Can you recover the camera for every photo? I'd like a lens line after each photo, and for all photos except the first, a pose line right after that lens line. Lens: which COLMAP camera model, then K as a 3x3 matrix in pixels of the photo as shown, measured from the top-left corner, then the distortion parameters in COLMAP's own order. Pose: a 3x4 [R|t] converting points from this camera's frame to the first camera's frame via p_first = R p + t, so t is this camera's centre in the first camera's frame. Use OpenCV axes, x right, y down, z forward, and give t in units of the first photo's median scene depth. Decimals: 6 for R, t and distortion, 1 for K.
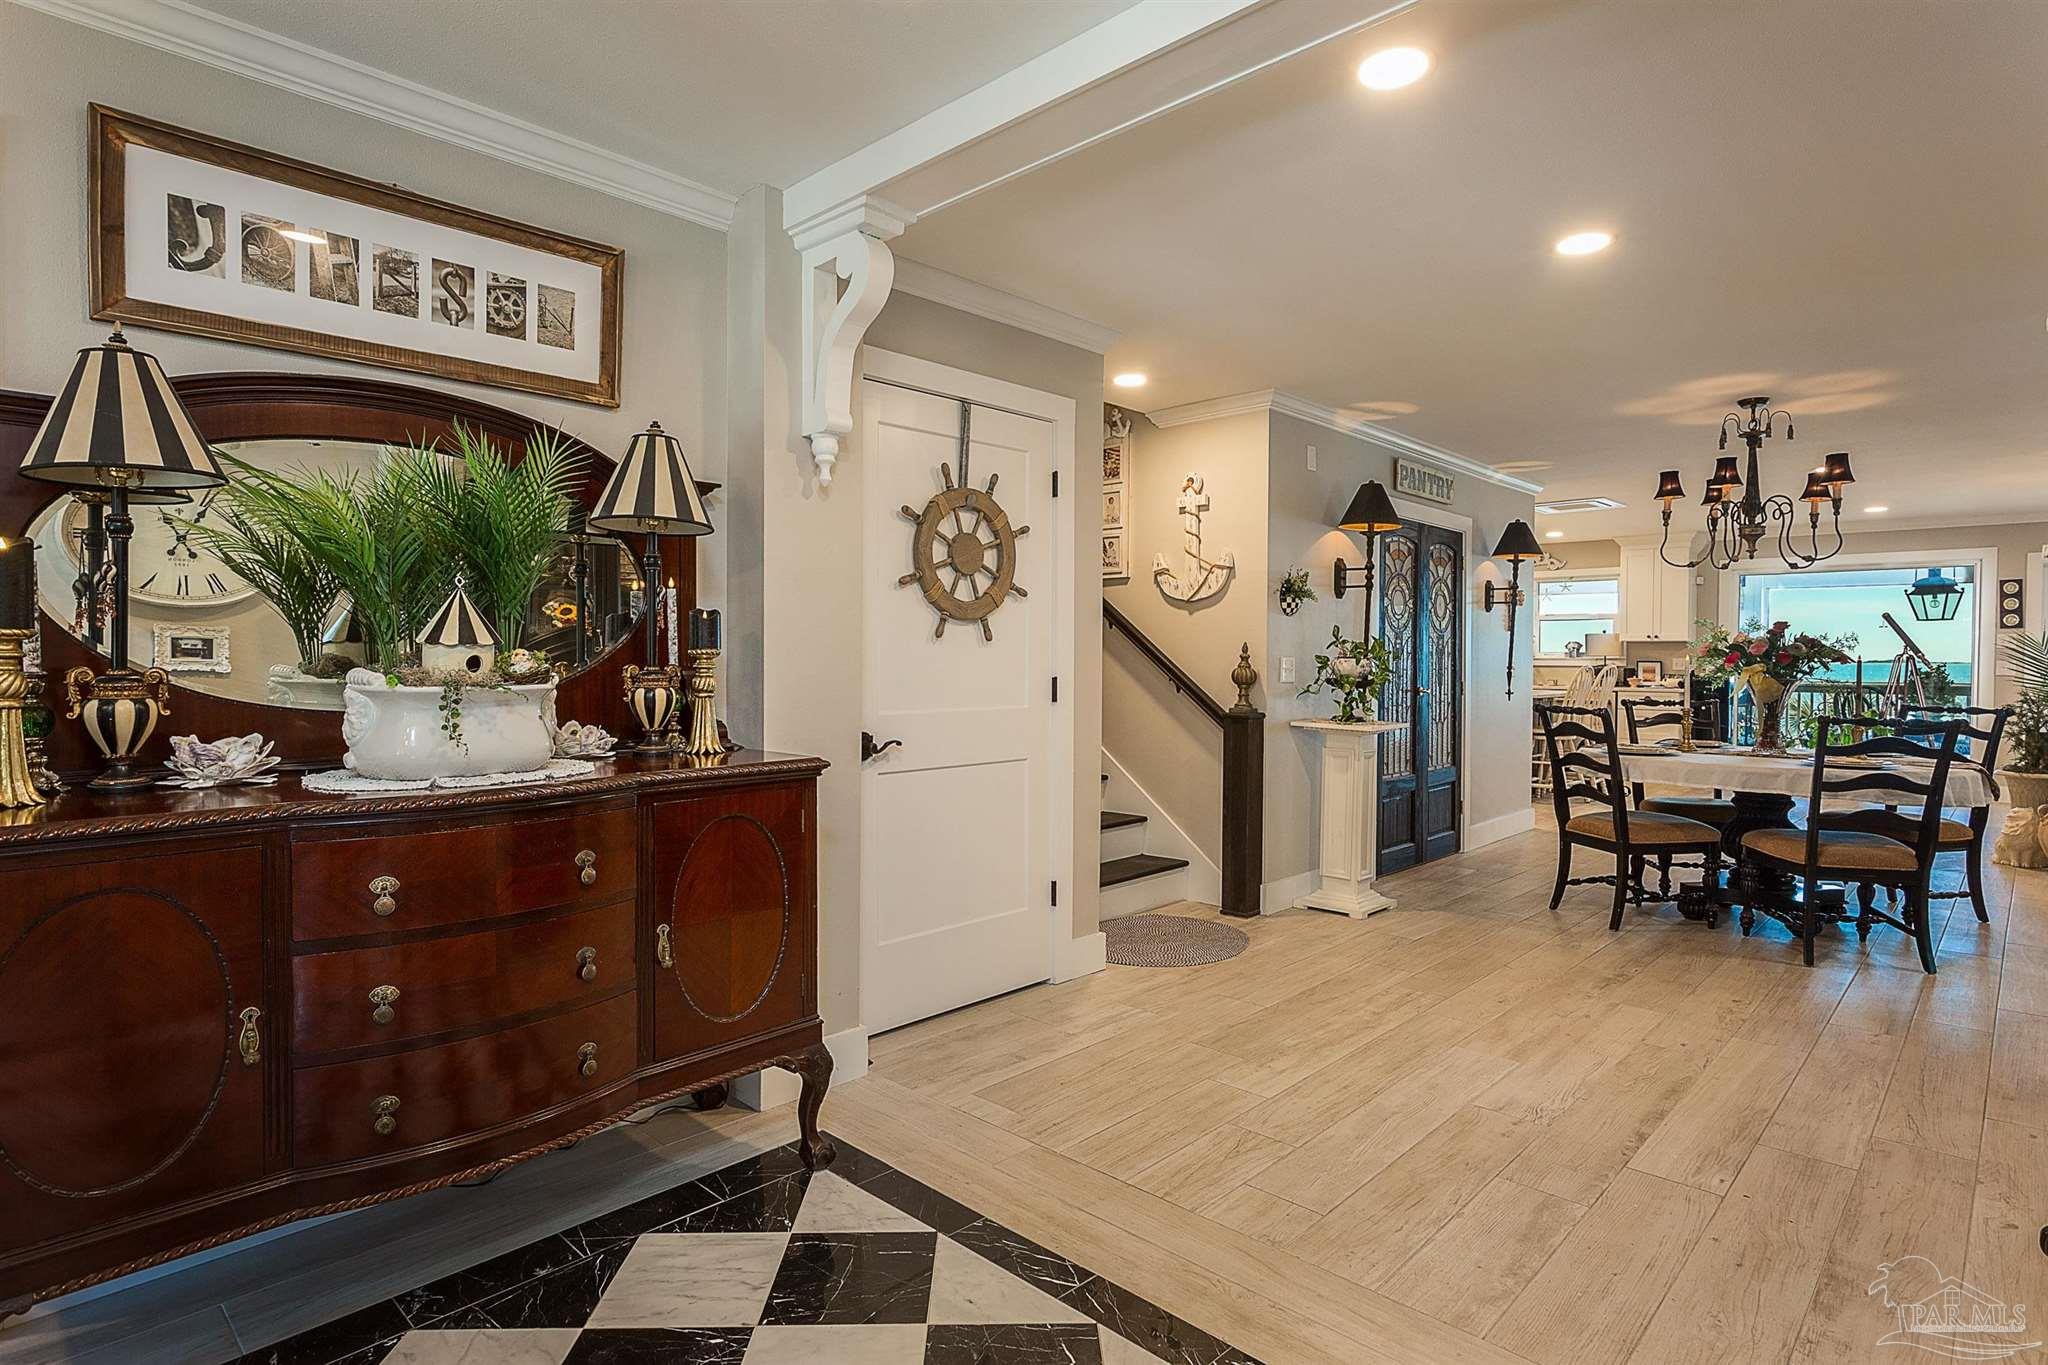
lens RADIAL K [[1086.4, 0, 1026.5], [0, 1086.4, 675.5], [0, 0, 1]] dist [0.001516, 0.000330]
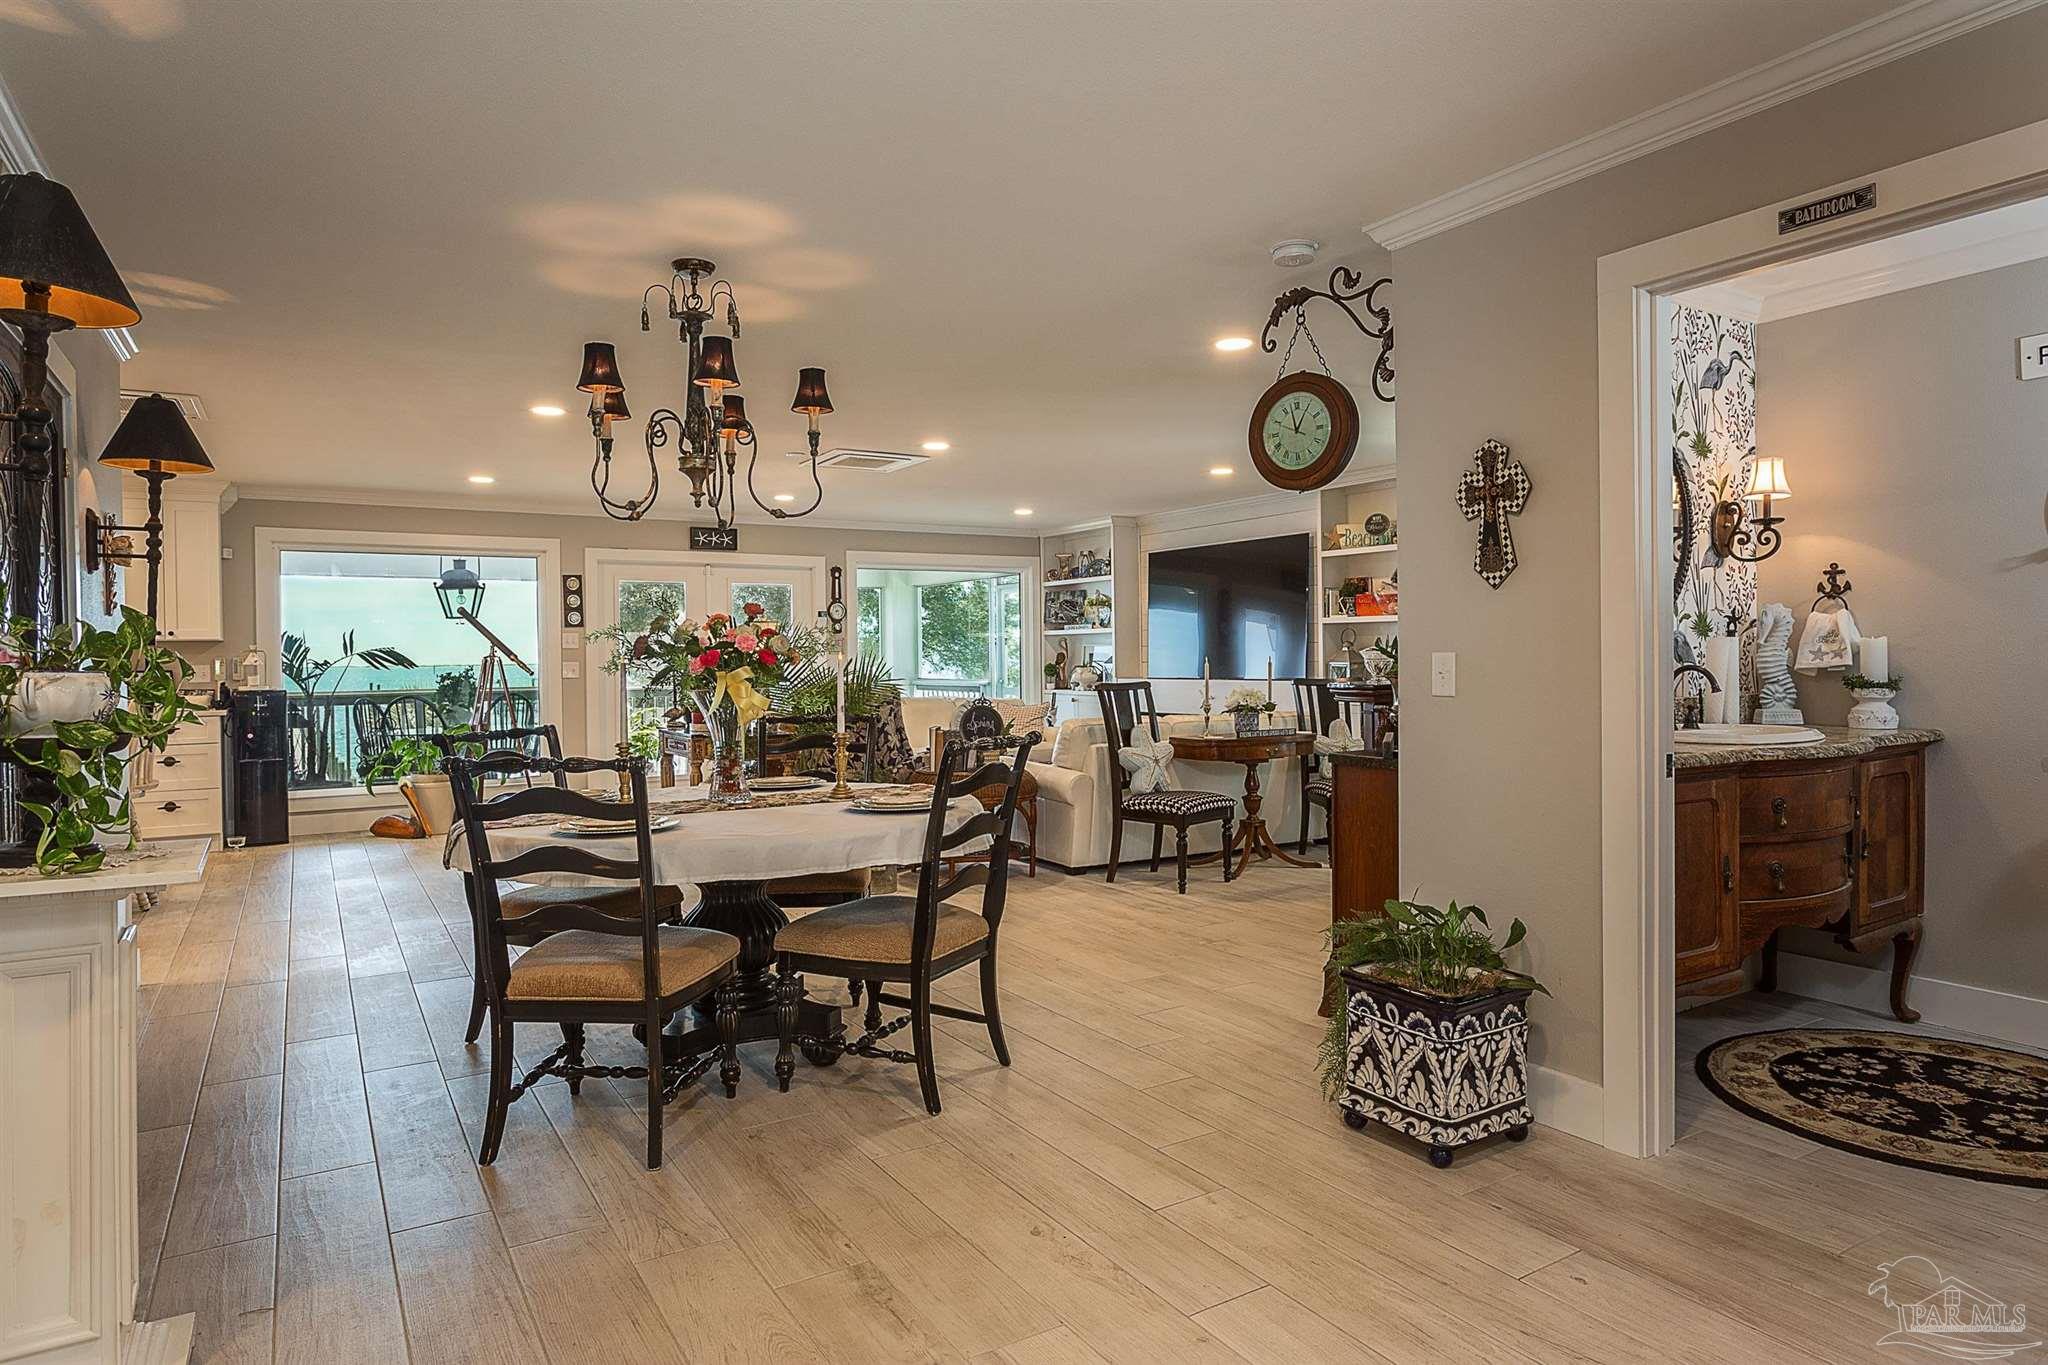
lens RADIAL K [[1198.0, 0, 1031.1], [0, 1198.0, 664.3], [0, 0, 1]] dist [-0.007557, -0.000991]
pose [[0.259527, -0.014345, 0.965629, 0.012008], [0.030836, 0.999503, 0.006560, -0.006000], [-0.965244, 0.028074, 0.259840, 0.354831]]
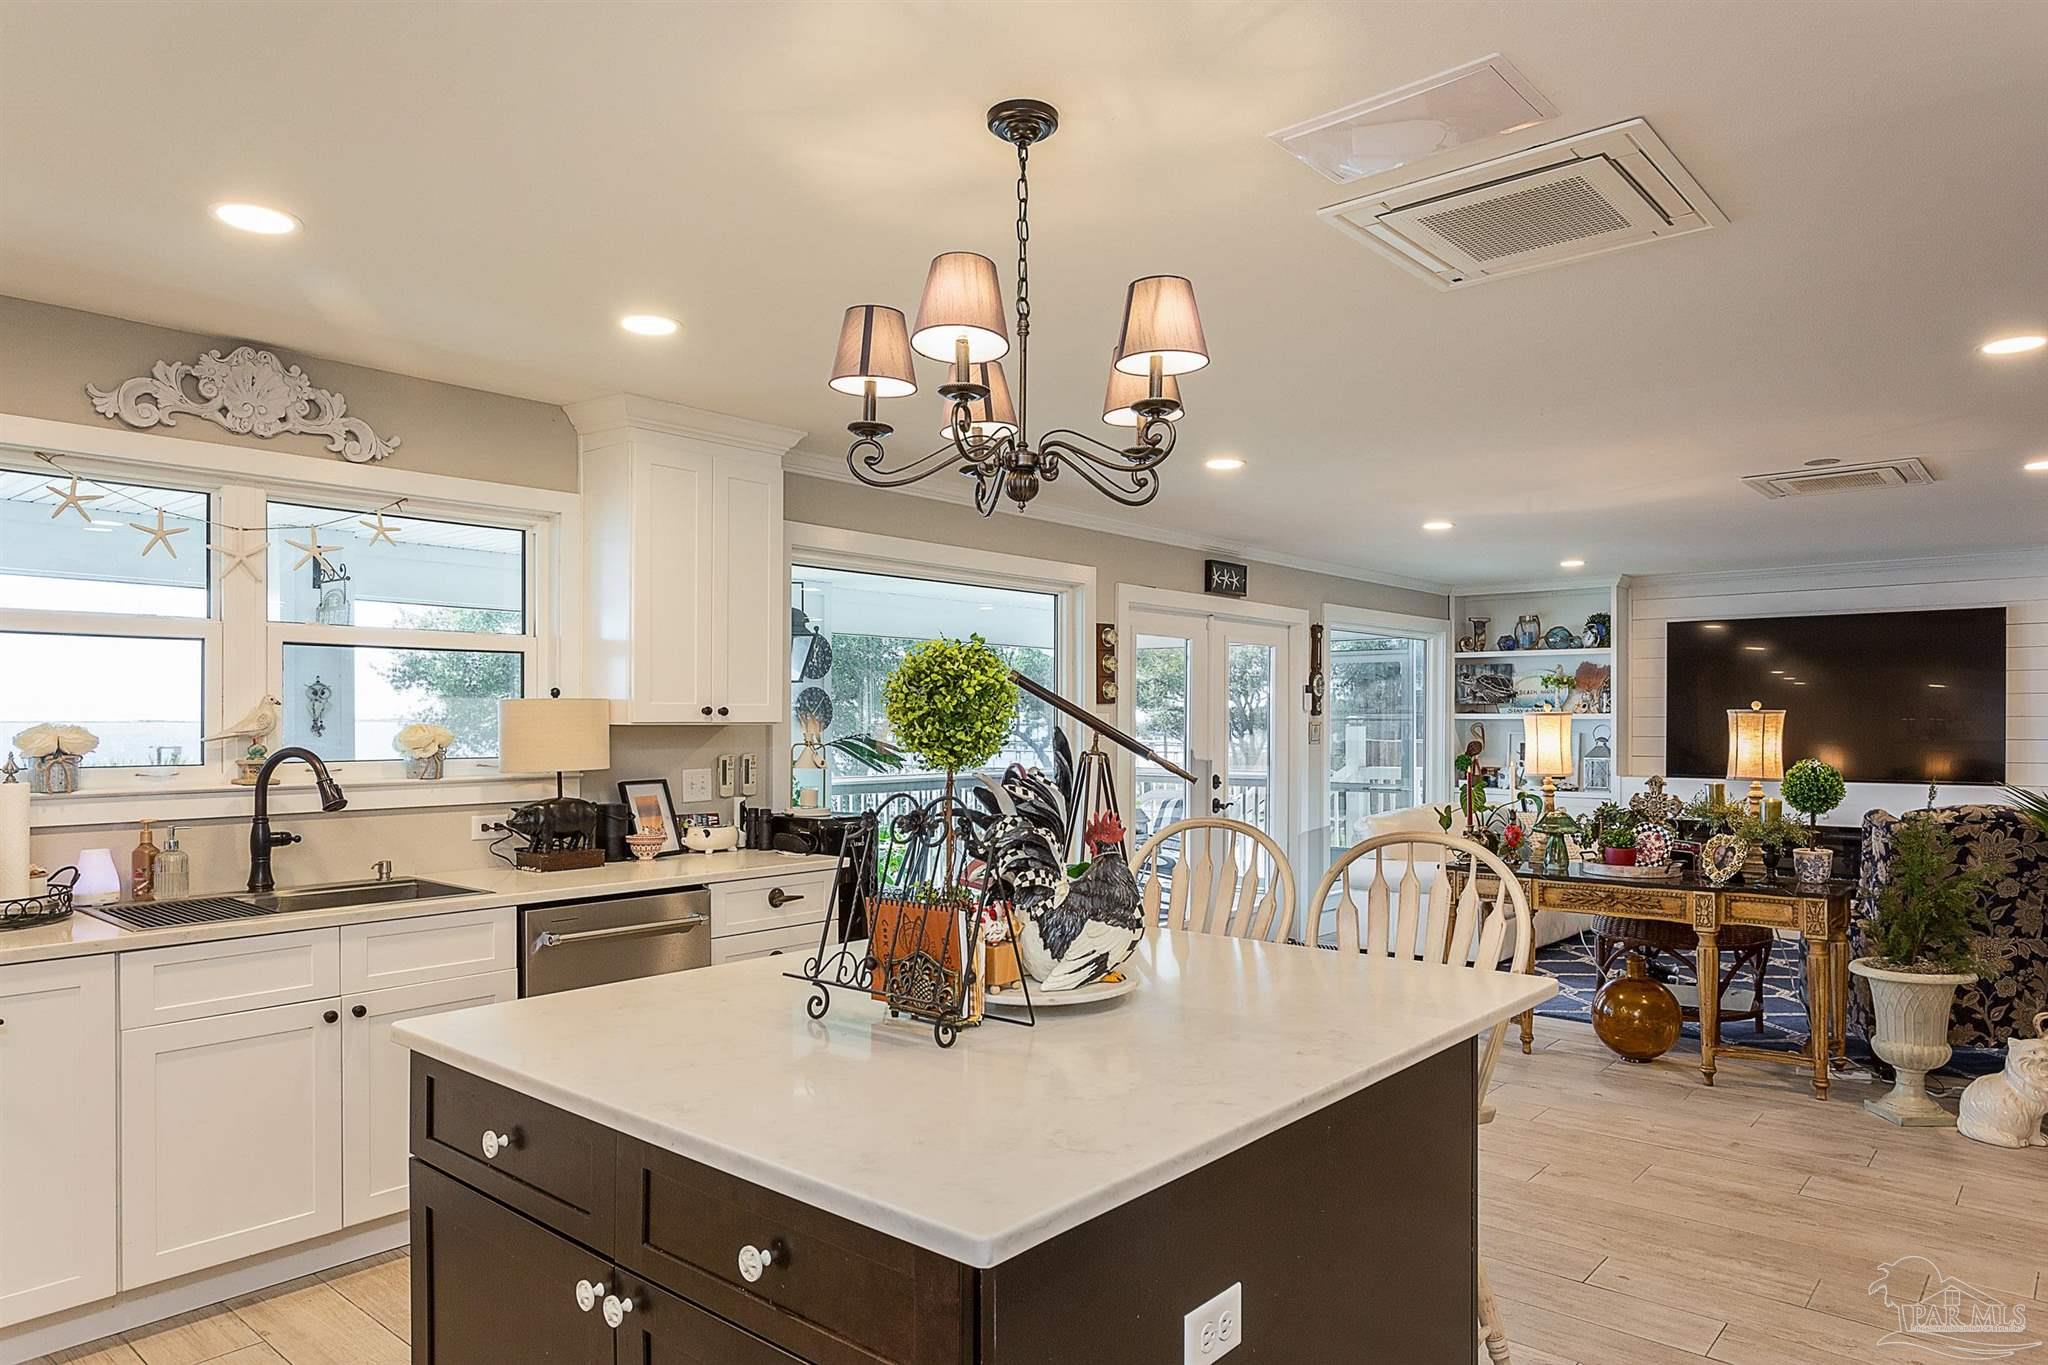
lens RADIAL K [[1258.7, 0, 1009.2], [0, 1258.7, 730.8], [0, 0, 1]] dist [-0.018246, -0.000212]
pose [[-0.042878, -0.011366, 0.999016, 0.205640], [0.017986, 0.999764, 0.012147, -0.038189], [-0.998918, 0.018489, -0.042663, 1.088677]]
